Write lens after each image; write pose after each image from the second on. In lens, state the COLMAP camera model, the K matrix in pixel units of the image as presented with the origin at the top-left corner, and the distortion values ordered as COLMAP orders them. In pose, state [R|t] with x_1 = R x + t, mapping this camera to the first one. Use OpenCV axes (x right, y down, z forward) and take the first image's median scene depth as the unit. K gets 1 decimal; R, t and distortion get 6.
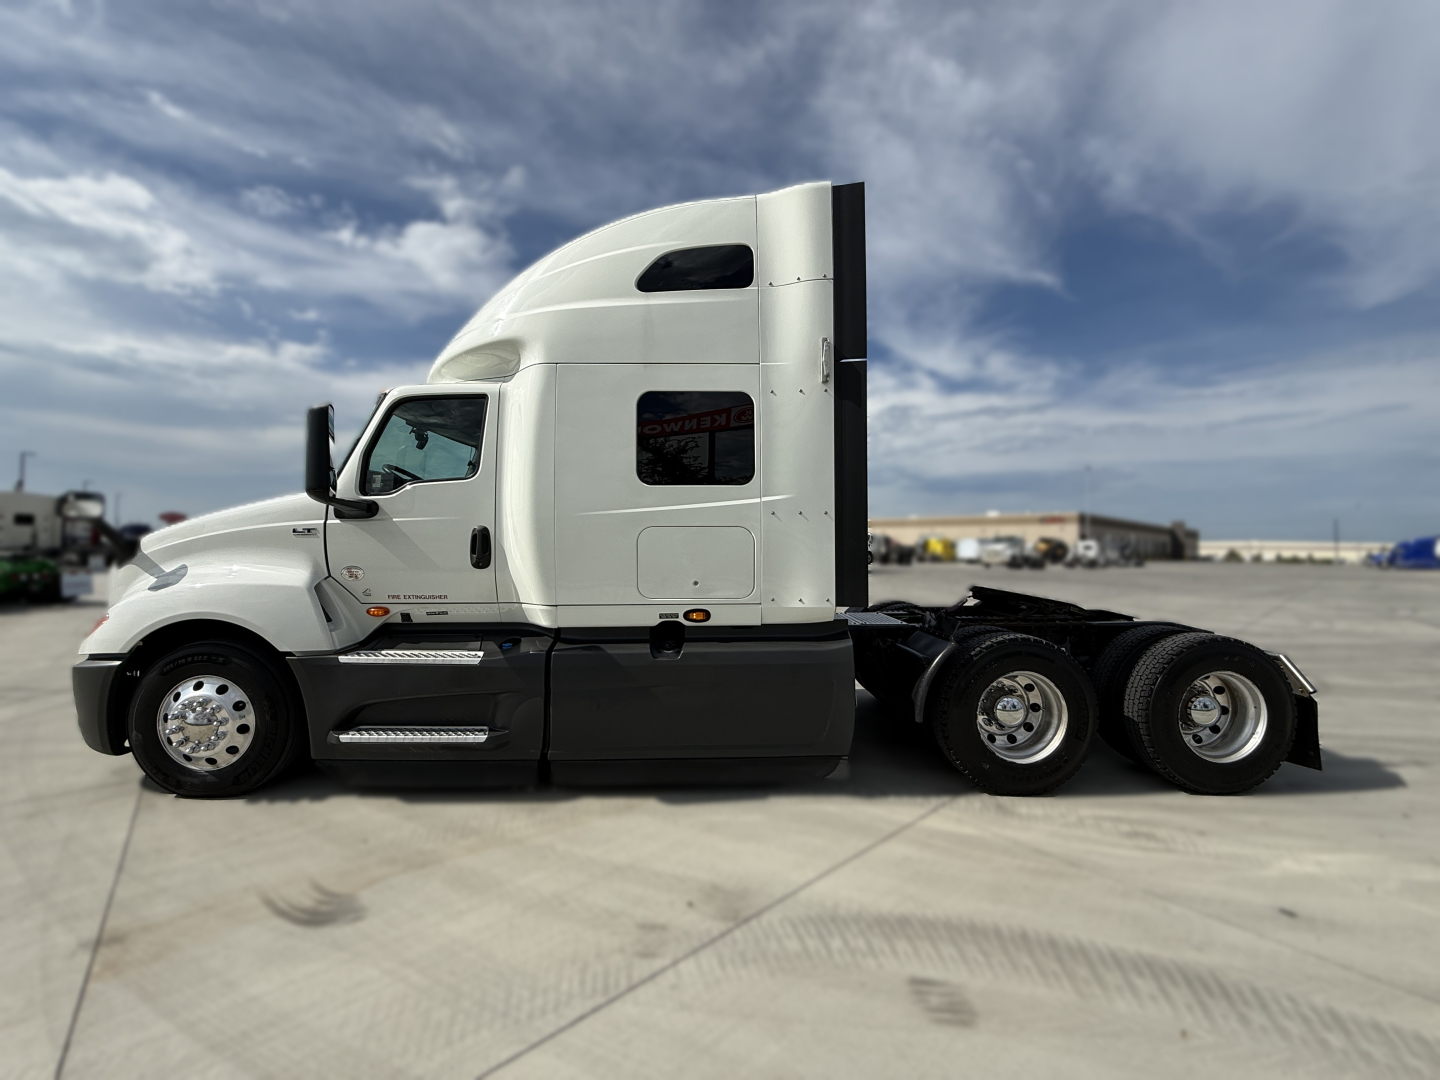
lens RADIAL K [[578.4, 0, 712.9], [0, 578.4, 538.6], [0, 0, 1]] dist [0.001020, 0.000617]
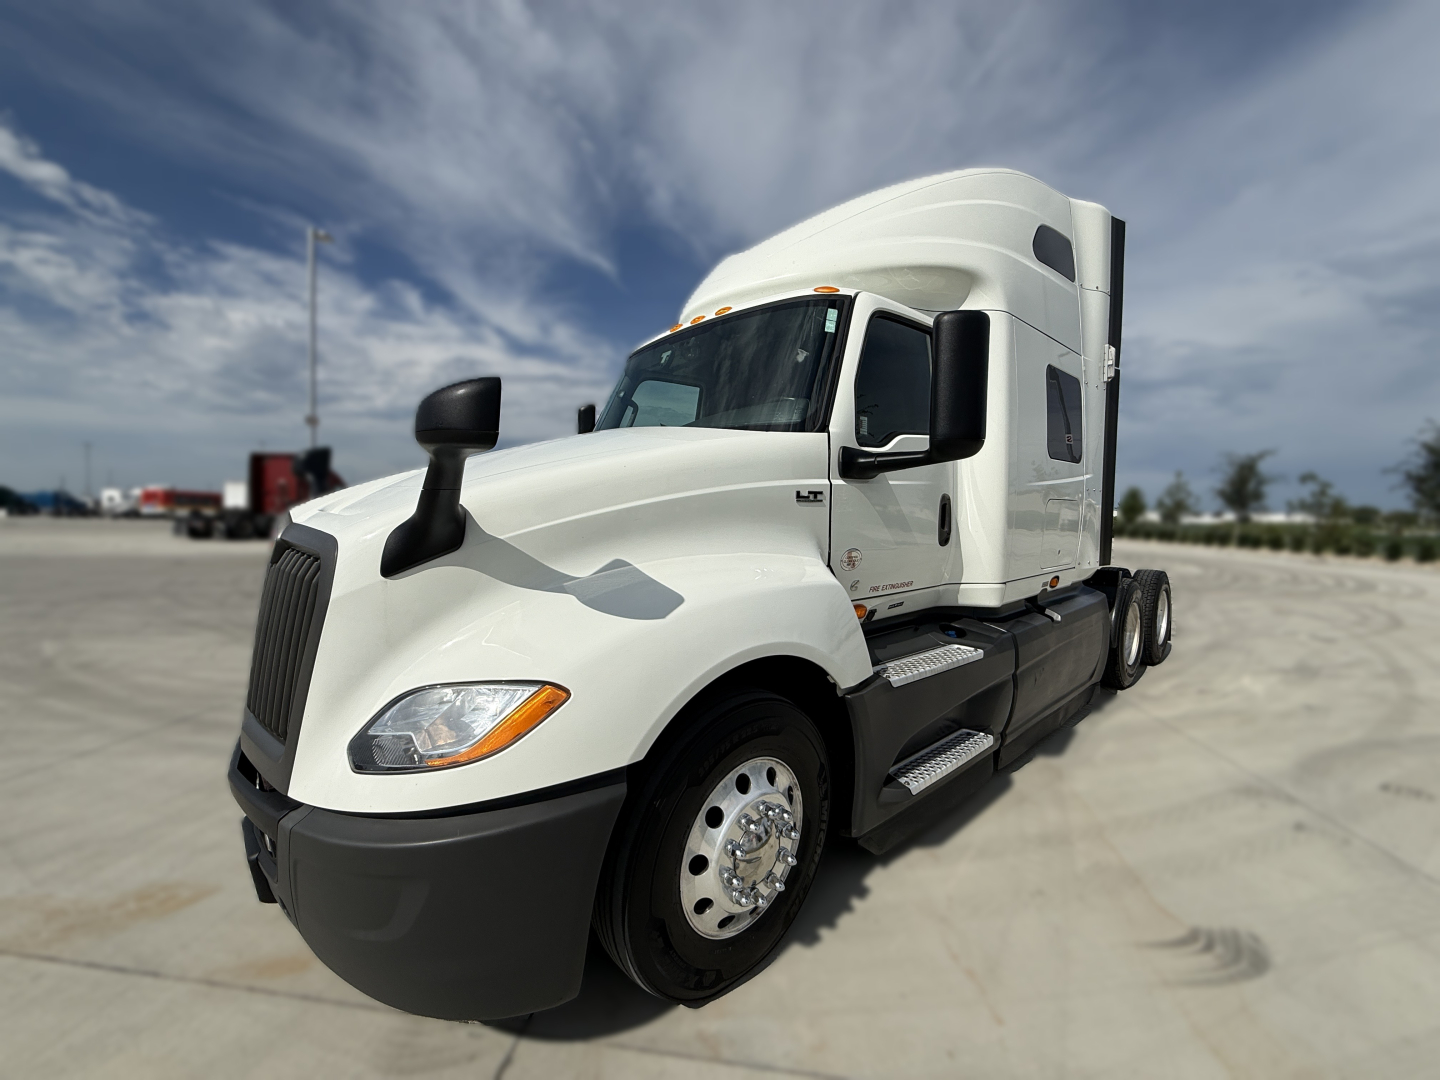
lens RADIAL K [[587.1, 0, 721.0], [0, 587.1, 542.5], [0, 0, 1]] dist [0.009526, 0.000252]
pose [[0.746277, -0.033519, 0.664791, -1.217133], [-0.011258, 0.997953, 0.062955, -0.001550], [-0.665540, -0.054466, 0.744372, 0.600561]]
